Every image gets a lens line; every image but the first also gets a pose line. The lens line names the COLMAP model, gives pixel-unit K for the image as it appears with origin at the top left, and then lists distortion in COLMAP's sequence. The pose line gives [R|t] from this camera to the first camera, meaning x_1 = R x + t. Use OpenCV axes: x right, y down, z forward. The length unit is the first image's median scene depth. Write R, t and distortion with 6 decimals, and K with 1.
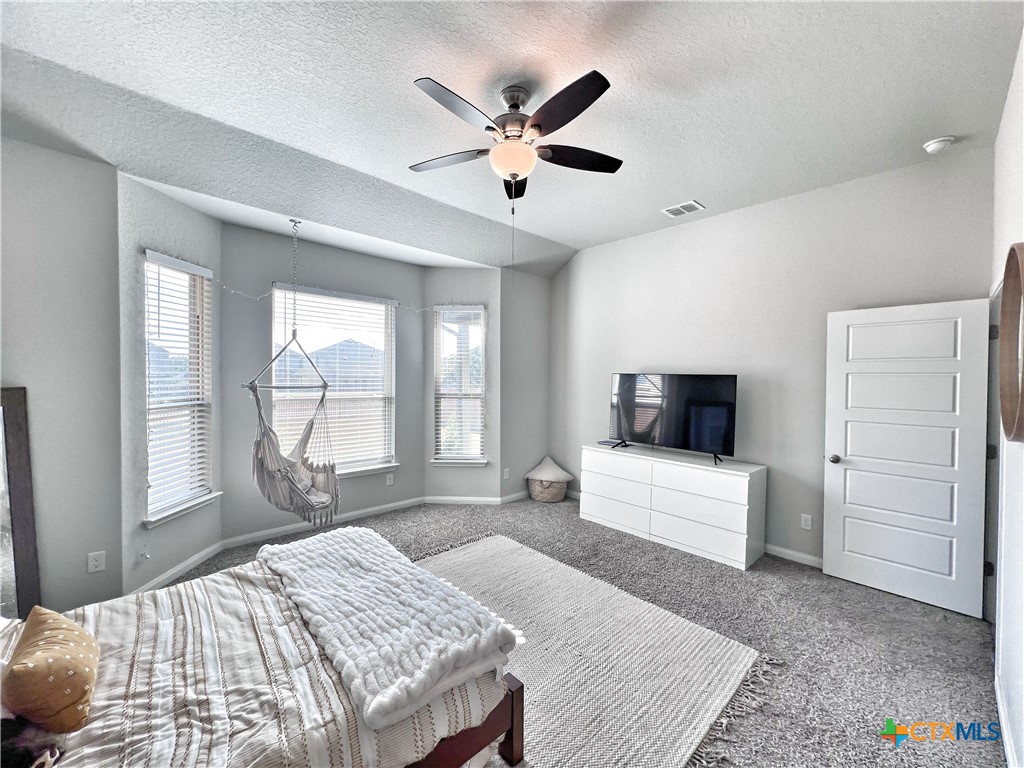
lens RADIAL K [[409.9, 0, 510.5], [0, 409.9, 383.6], [0, 0, 1]] dist [-0.000064, 0.000142]
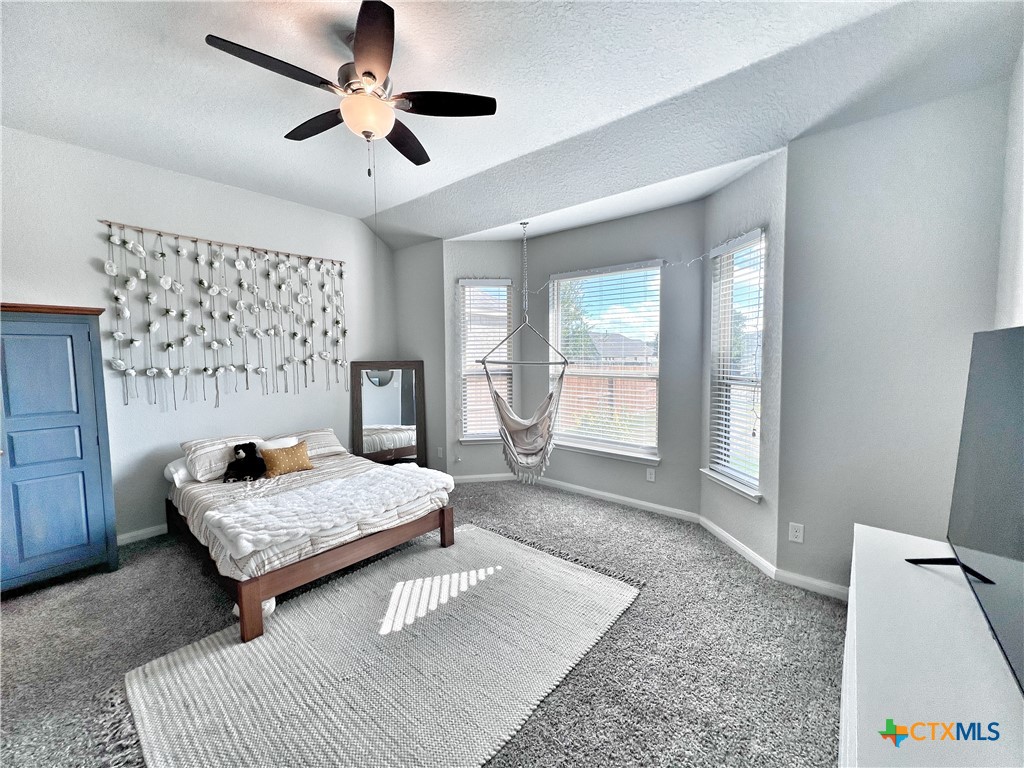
lens RADIAL K [[409.9, 0, 510.5], [0, 409.9, 383.6], [0, 0, 1]] dist [-0.000064, 0.000142]
pose [[0.118187, 0.058104, -0.991290, 0.604226], [-0.011457, 0.998300, 0.057149, 0.000481], [0.992925, 0.004603, 0.118652, 0.736664]]
